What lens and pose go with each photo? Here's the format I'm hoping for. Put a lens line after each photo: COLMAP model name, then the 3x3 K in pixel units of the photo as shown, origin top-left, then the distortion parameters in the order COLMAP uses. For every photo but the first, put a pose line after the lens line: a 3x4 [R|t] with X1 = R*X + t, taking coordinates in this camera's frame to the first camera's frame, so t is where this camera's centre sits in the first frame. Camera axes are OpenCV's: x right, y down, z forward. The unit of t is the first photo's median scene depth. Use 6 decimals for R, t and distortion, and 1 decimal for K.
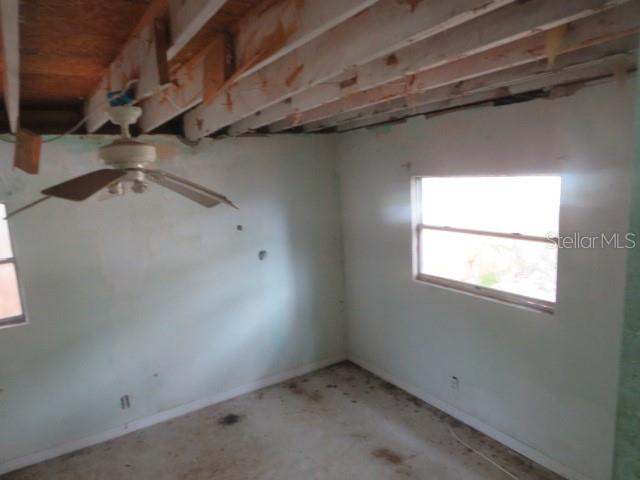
lens RADIAL K [[438.3, 0, 319.0], [0, 438.3, 240.5], [0, 0, 1]] dist [-0.029618, -0.004149]
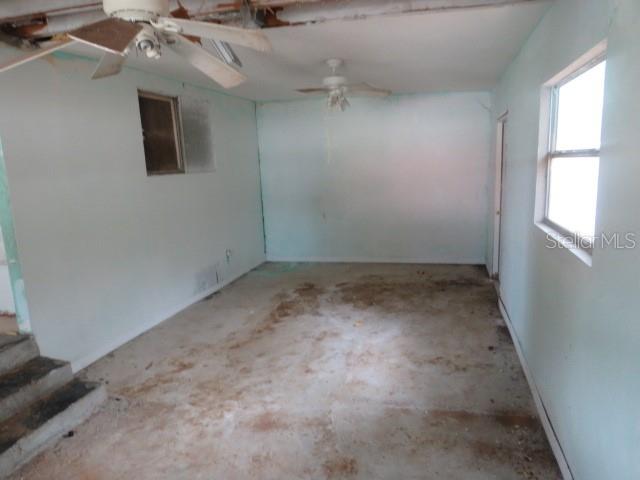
lens RADIAL K [[438.3, 0, 319.3], [0, 438.3, 241.3], [0, 0, 1]] dist [-0.029618, -0.004149]
pose [[-0.746178, 0.188895, -0.638387, -0.043864], [-0.017468, 0.953018, 0.302411, -0.003289], [0.665518, 0.236804, -0.707821, 1.060387]]
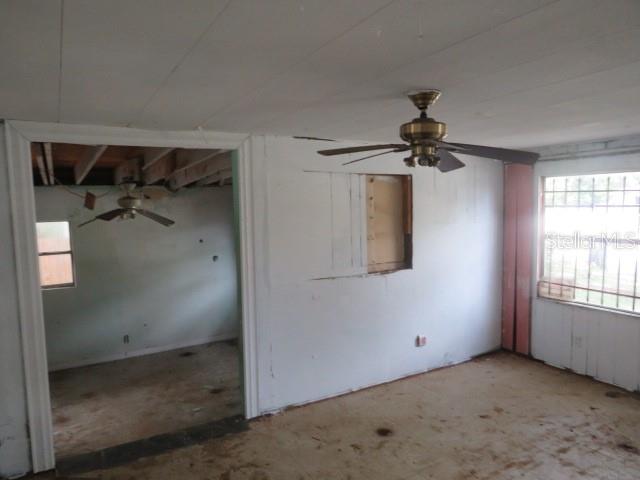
lens RADIAL K [[438.3, 0, 319.9], [0, 438.3, 241.8], [0, 0, 1]] dist [-0.029618, -0.004149]
pose [[0.998114, 0.036278, -0.049523, 0.389920], [-0.039367, 0.997243, -0.062900, 0.068041], [0.047105, 0.064731, 0.996790, -0.705568]]
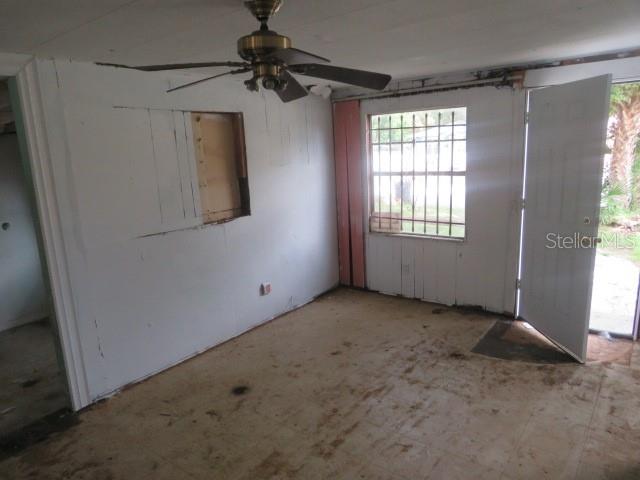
lens RADIAL K [[438.3, 0, 318.3], [0, 438.3, 237.9], [0, 0, 1]] dist [-0.029618, -0.004149]
pose [[0.940845, -0.064799, 0.332582, 0.376144], [0.053968, 0.997671, 0.041712, 0.074620], [-0.334511, -0.021296, 0.942151, -0.636535]]
